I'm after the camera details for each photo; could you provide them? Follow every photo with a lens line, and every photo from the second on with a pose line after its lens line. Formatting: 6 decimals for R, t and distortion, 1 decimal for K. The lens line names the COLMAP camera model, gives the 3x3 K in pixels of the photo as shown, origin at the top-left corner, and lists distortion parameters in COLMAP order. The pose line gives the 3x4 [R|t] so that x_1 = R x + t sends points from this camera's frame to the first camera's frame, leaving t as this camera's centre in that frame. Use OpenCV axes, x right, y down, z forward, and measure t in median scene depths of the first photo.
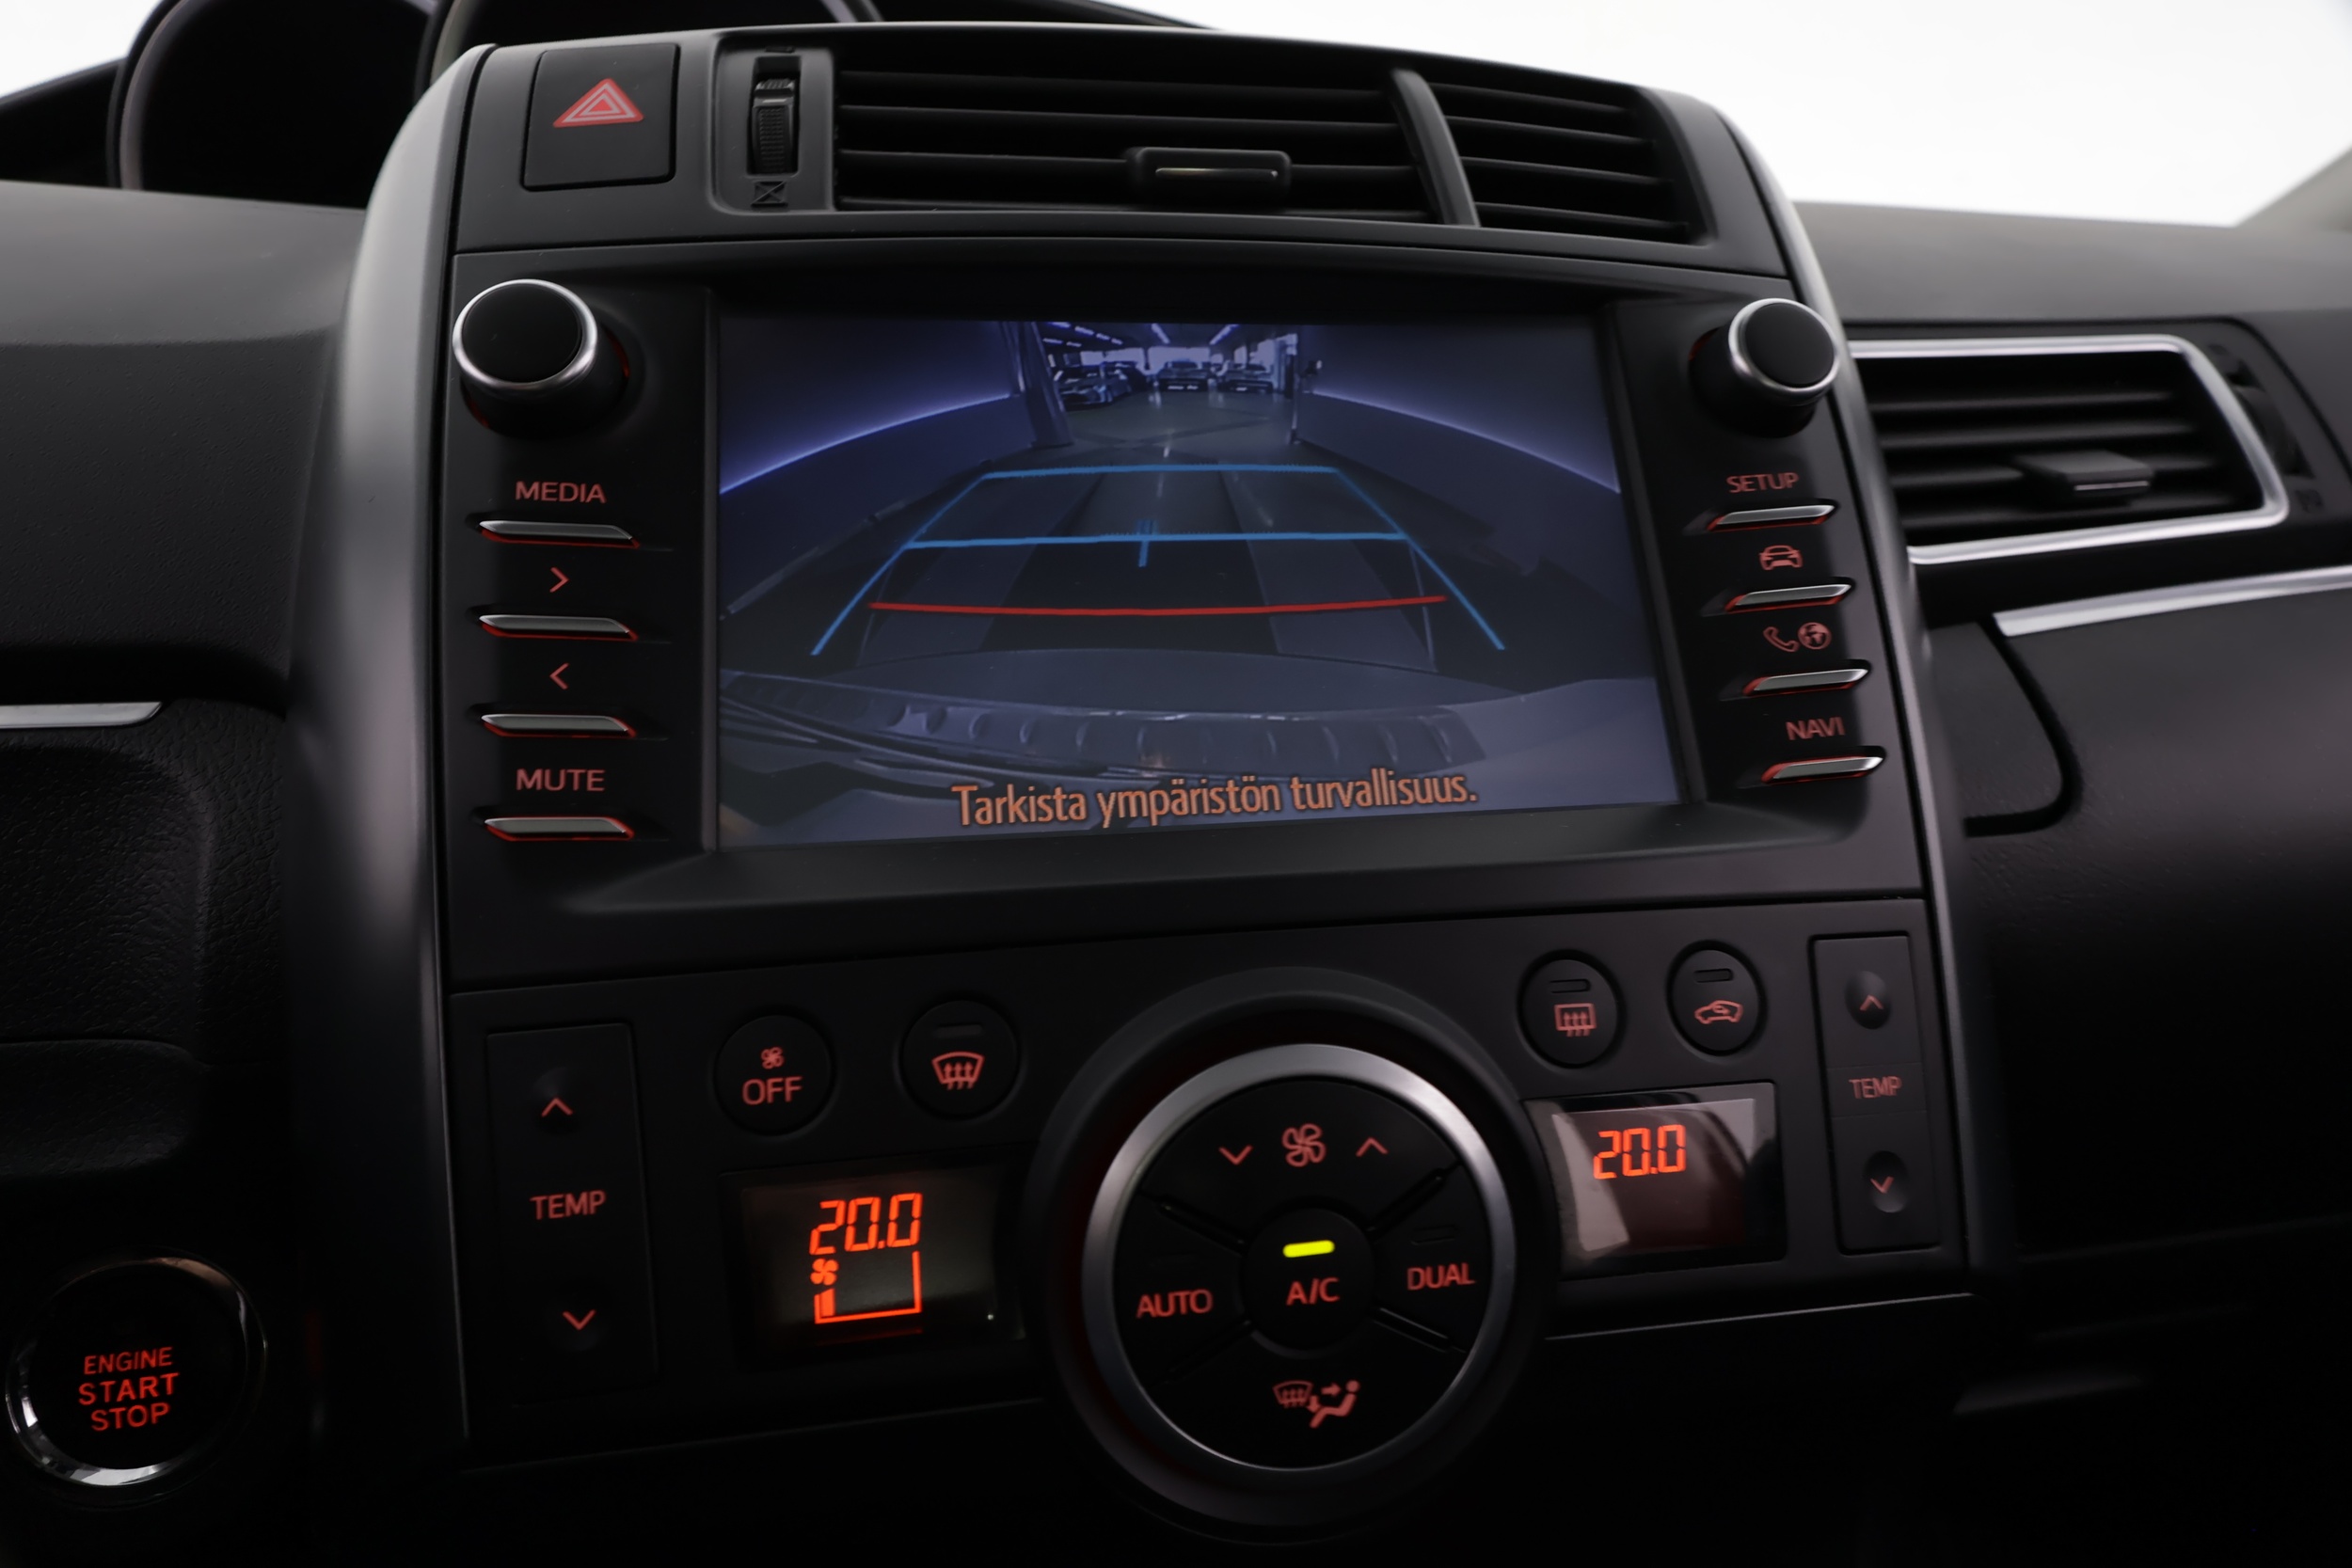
lens RADIAL K [[1337.9, 0, 1170.4], [0, 1337.9, 781.0], [0, 0, 1]] dist [-0.000553, 0.000507]
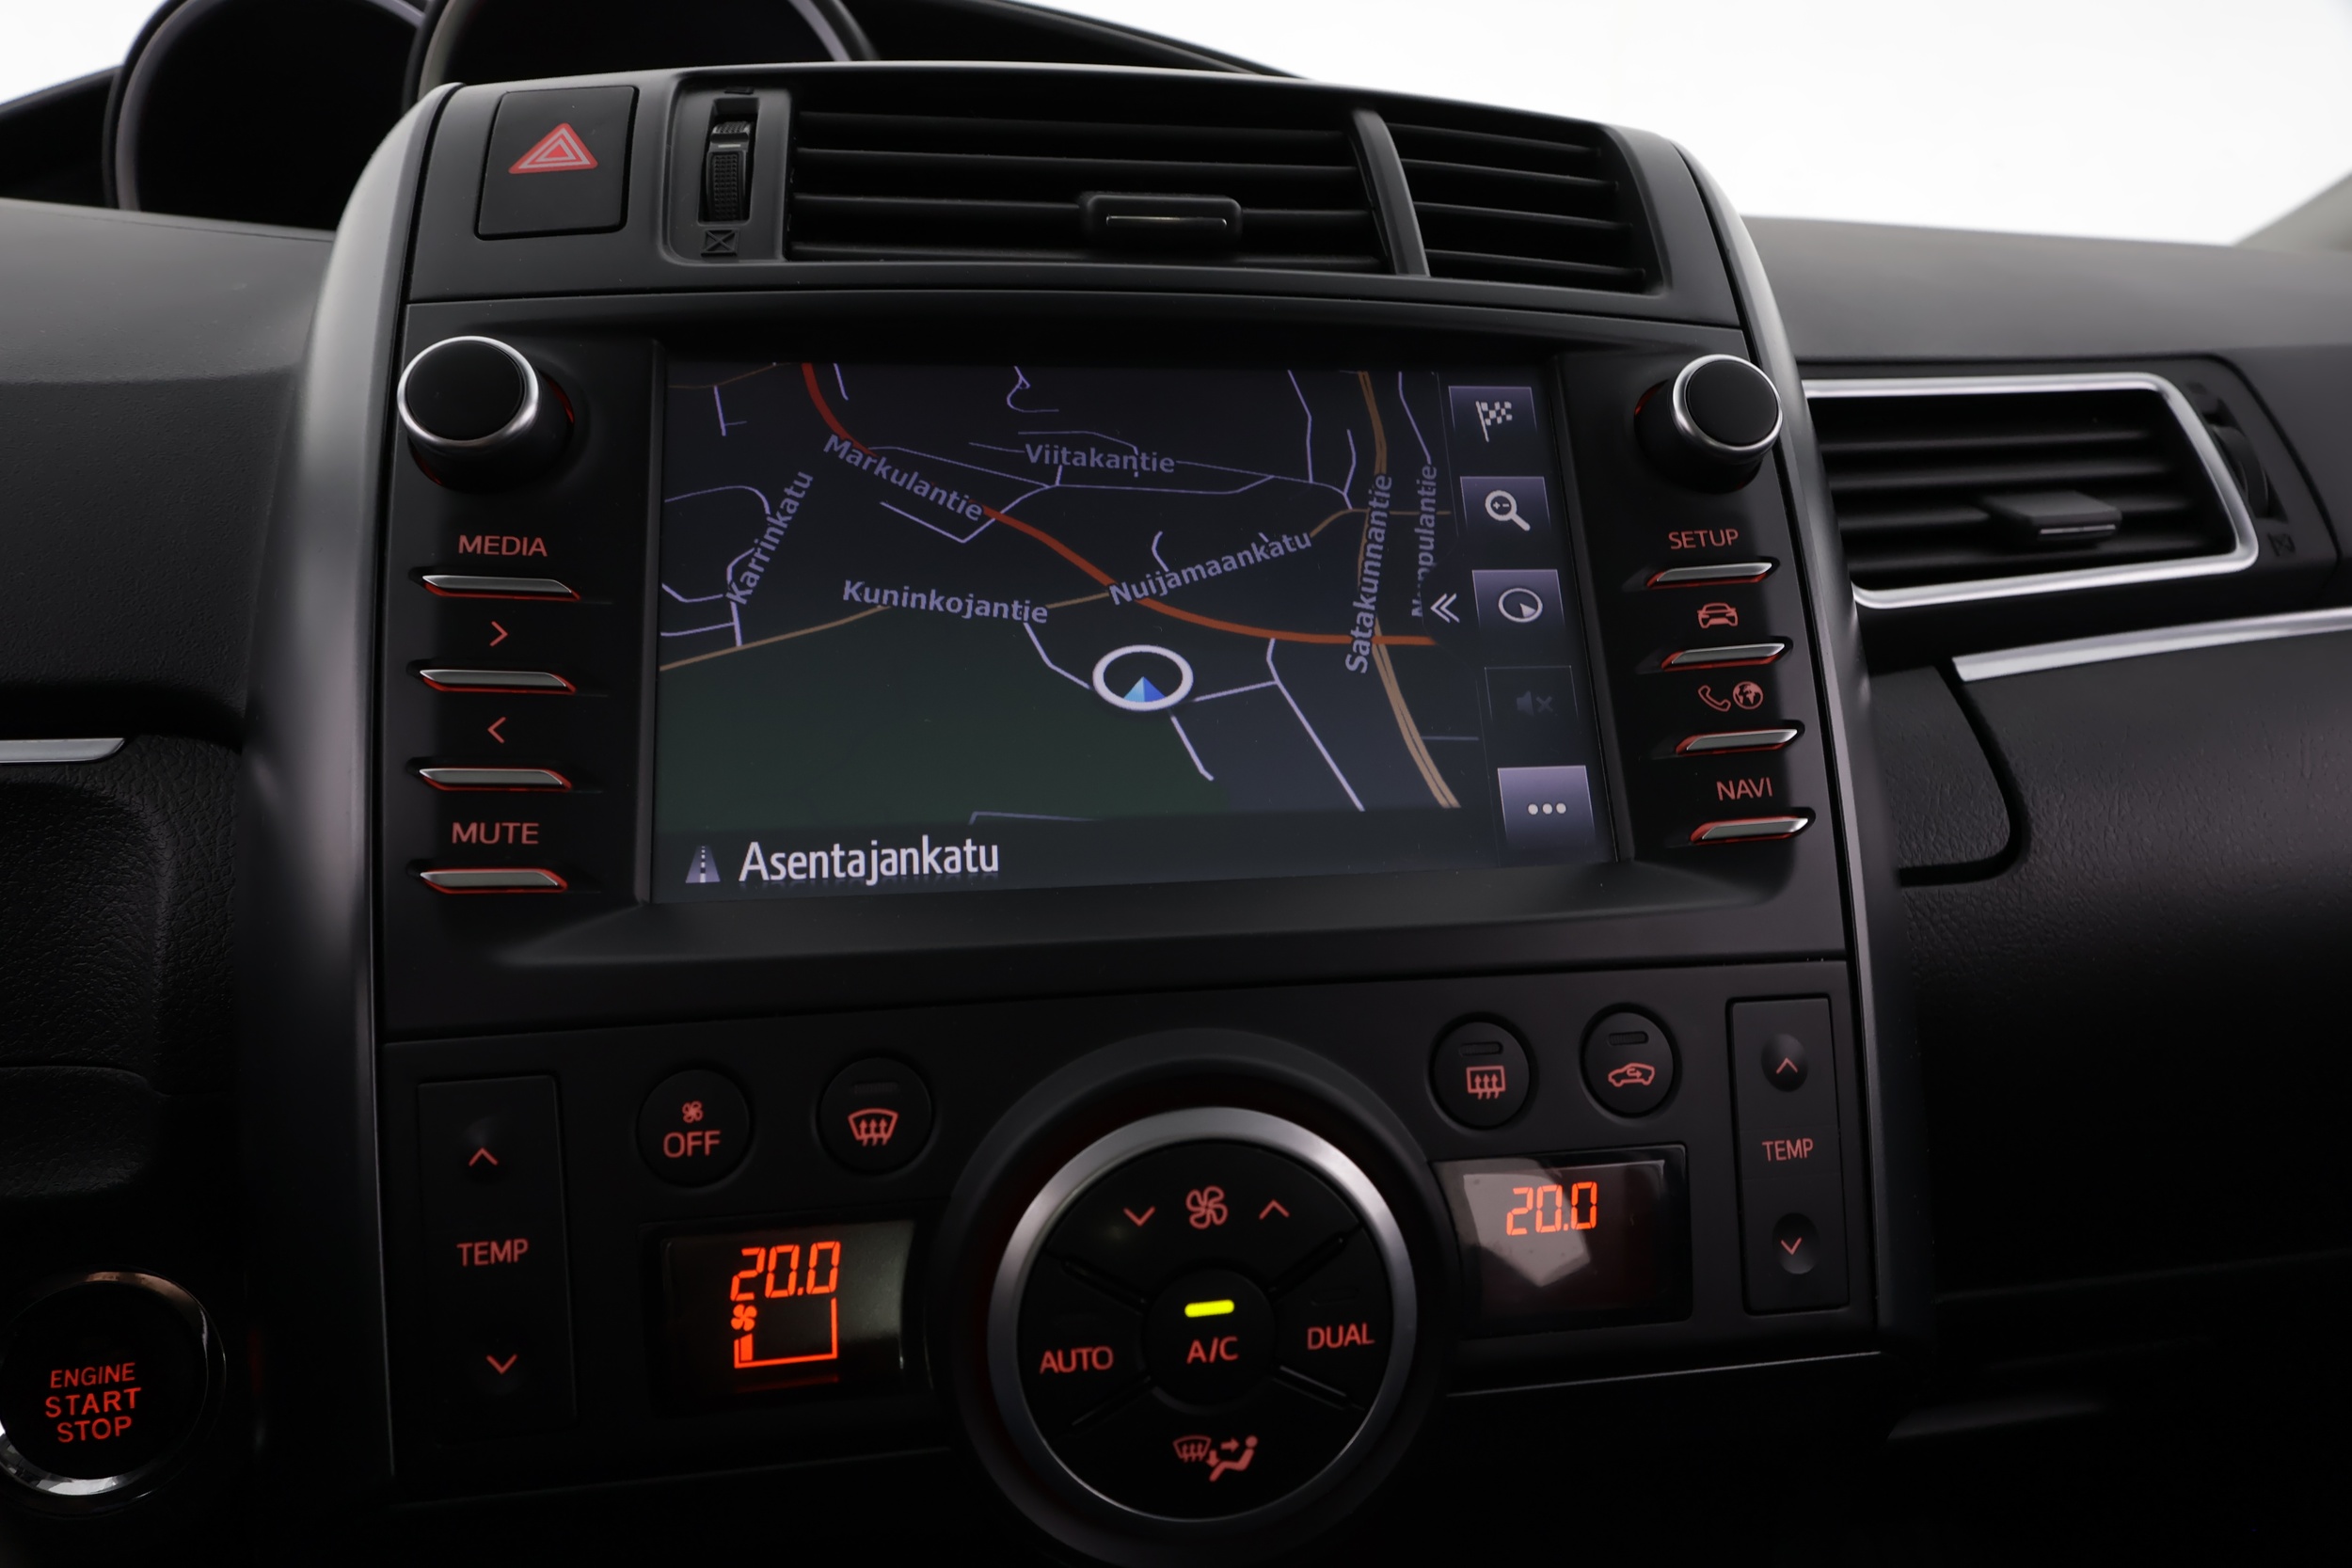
lens RADIAL K [[1341.5, 0, 1176.0], [0, 1341.5, 784.0], [0, 0, 1]] dist [-0.000244, -0.001316]
pose [[0.999804, 0.014088, -0.013928, 0.067751], [-0.013840, 0.999747, 0.017752, -0.054872], [0.014175, -0.017556, 0.999745, -0.016285]]
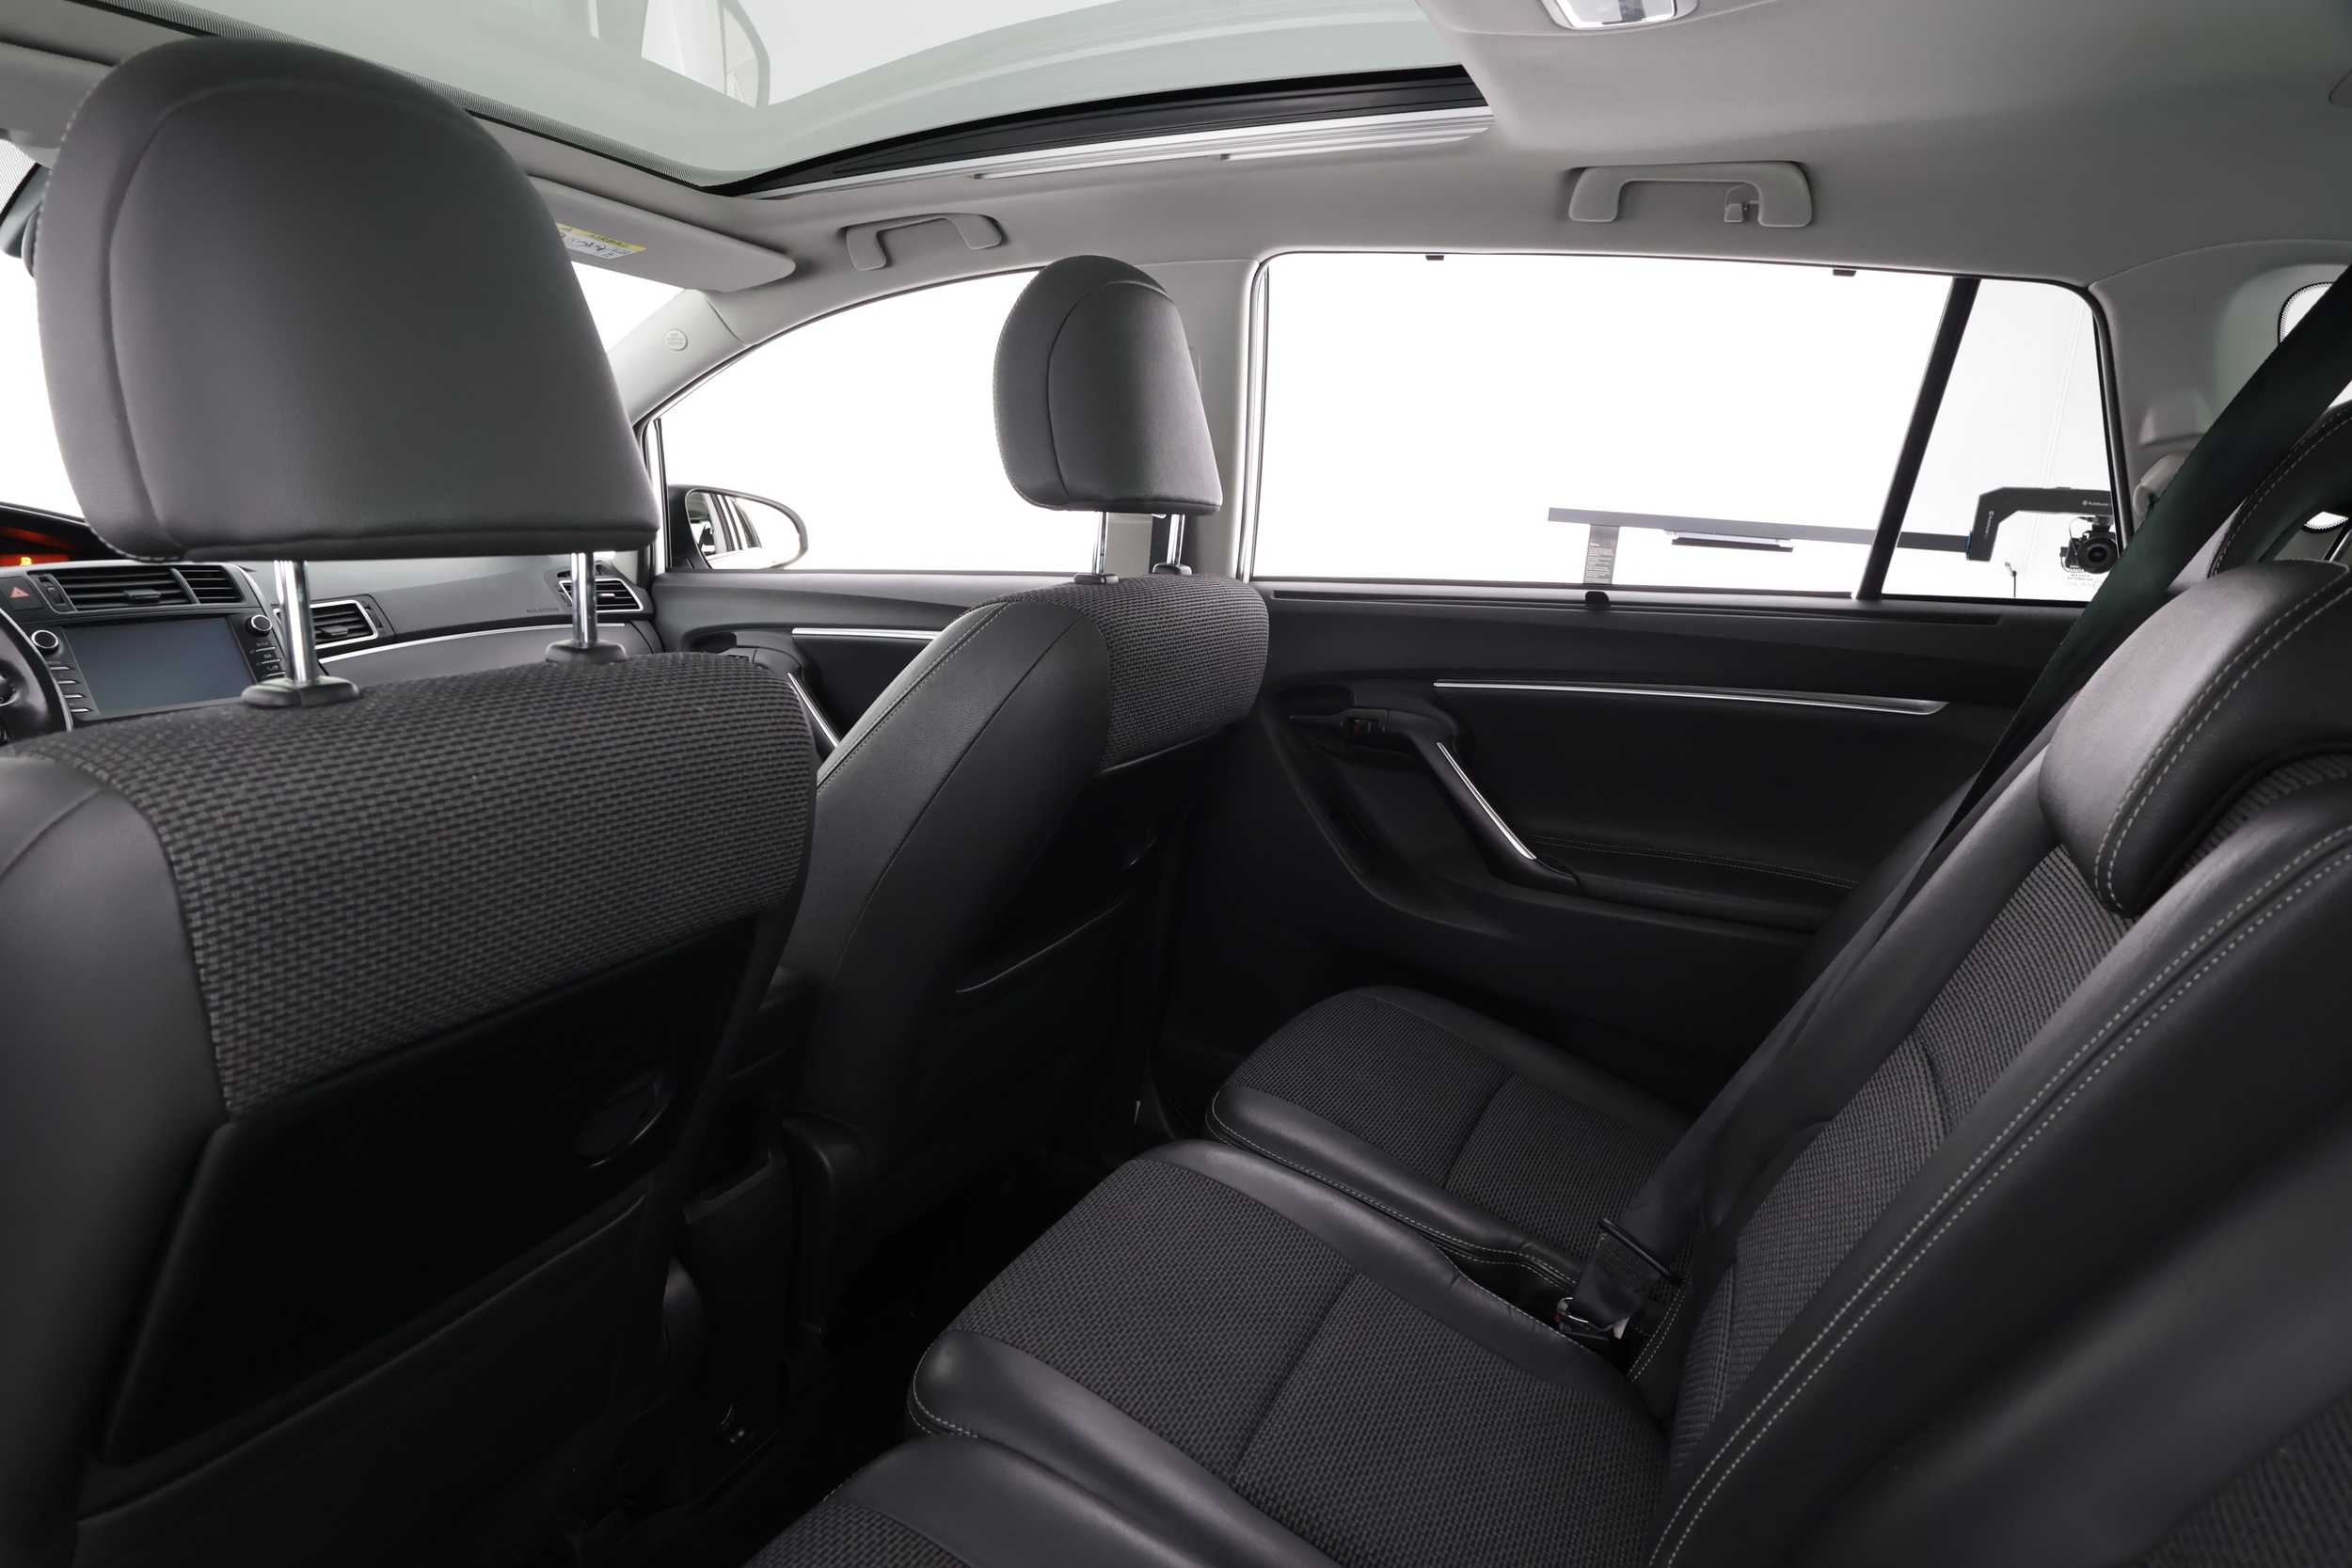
lens RADIAL K [[1337.9, 0, 1170.4], [0, 1337.9, 781.0], [0, 0, 1]] dist [-0.000553, 0.000507]
pose [[0.569927, -0.149089, 0.808057, -2.471339], [0.147913, 0.985952, 0.077588, 0.595916], [-0.808273, 0.075302, 0.583973, -6.522526]]
